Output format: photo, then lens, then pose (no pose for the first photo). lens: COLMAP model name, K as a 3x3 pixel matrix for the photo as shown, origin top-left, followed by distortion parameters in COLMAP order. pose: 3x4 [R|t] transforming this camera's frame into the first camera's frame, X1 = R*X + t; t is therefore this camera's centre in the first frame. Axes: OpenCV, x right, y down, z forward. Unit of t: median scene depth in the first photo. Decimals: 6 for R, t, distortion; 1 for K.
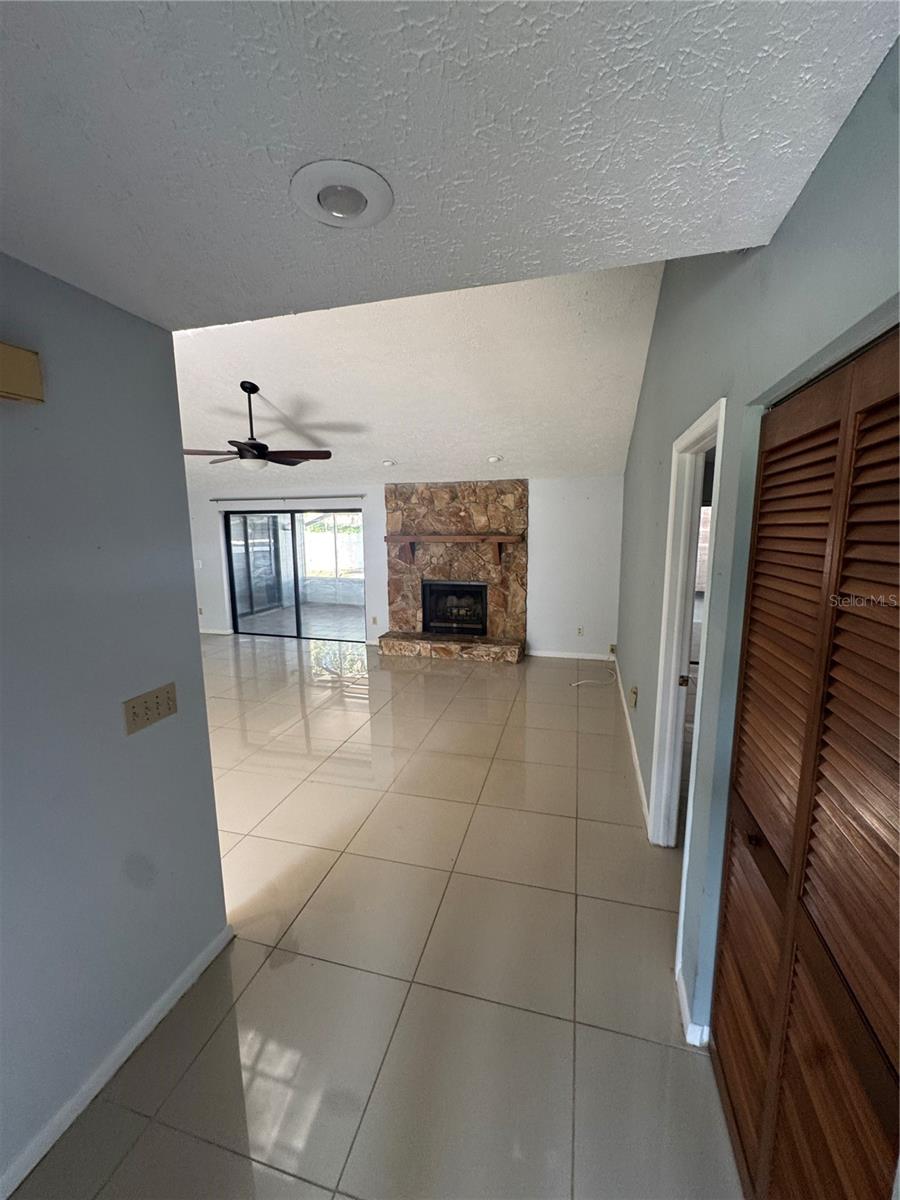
lens RADIAL K [[478.7, 0, 448.9], [0, 478.7, 590.1], [0, 0, 1]] dist [-0.002307, 0.000442]
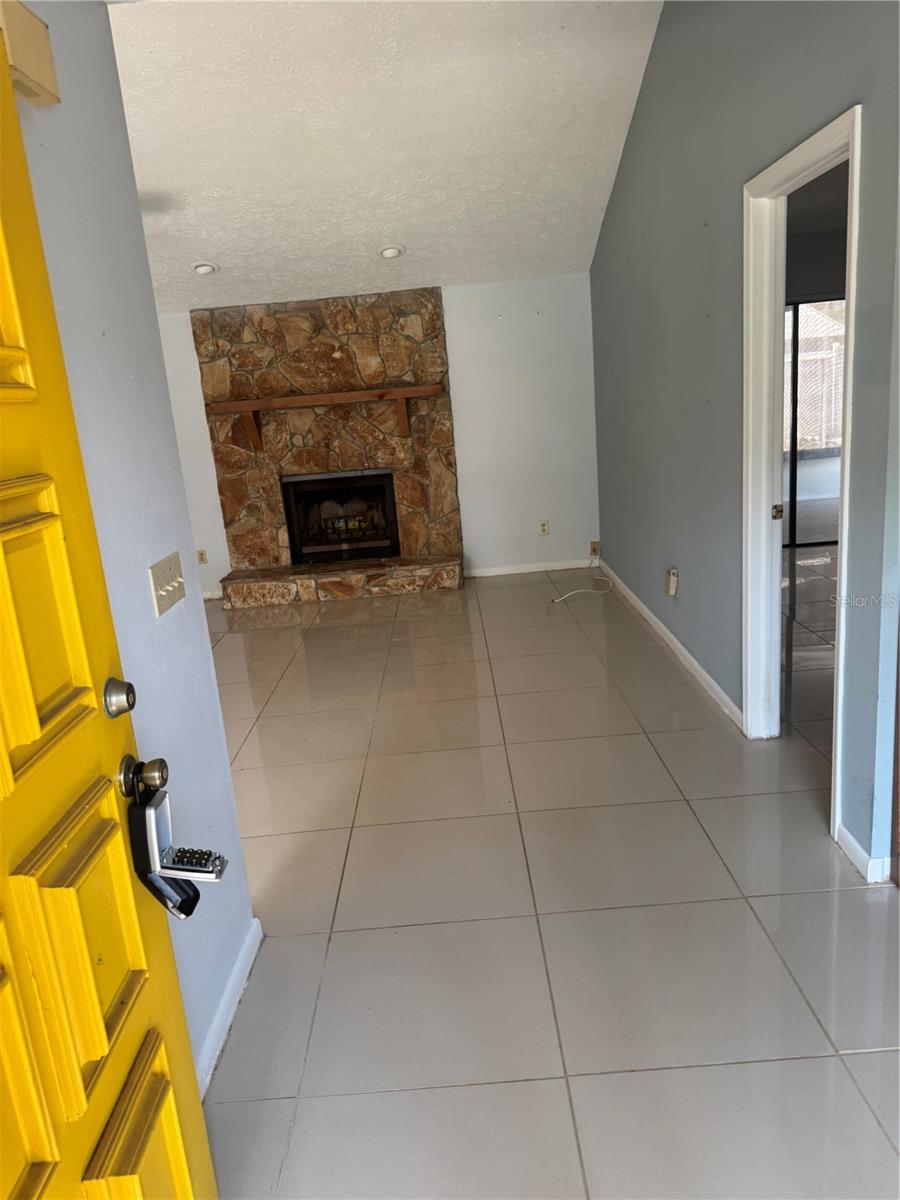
lens RADIAL K [[835.1, 0, 456.3], [0, 835.1, 604.5], [0, 0, 1]] dist [0.052364, -0.005227]
pose [[0.960938, -0.140872, 0.238230, -0.120780], [0.115451, 0.986332, 0.117556, 0.040014], [-0.251534, -0.085460, 0.964068, -0.066107]]
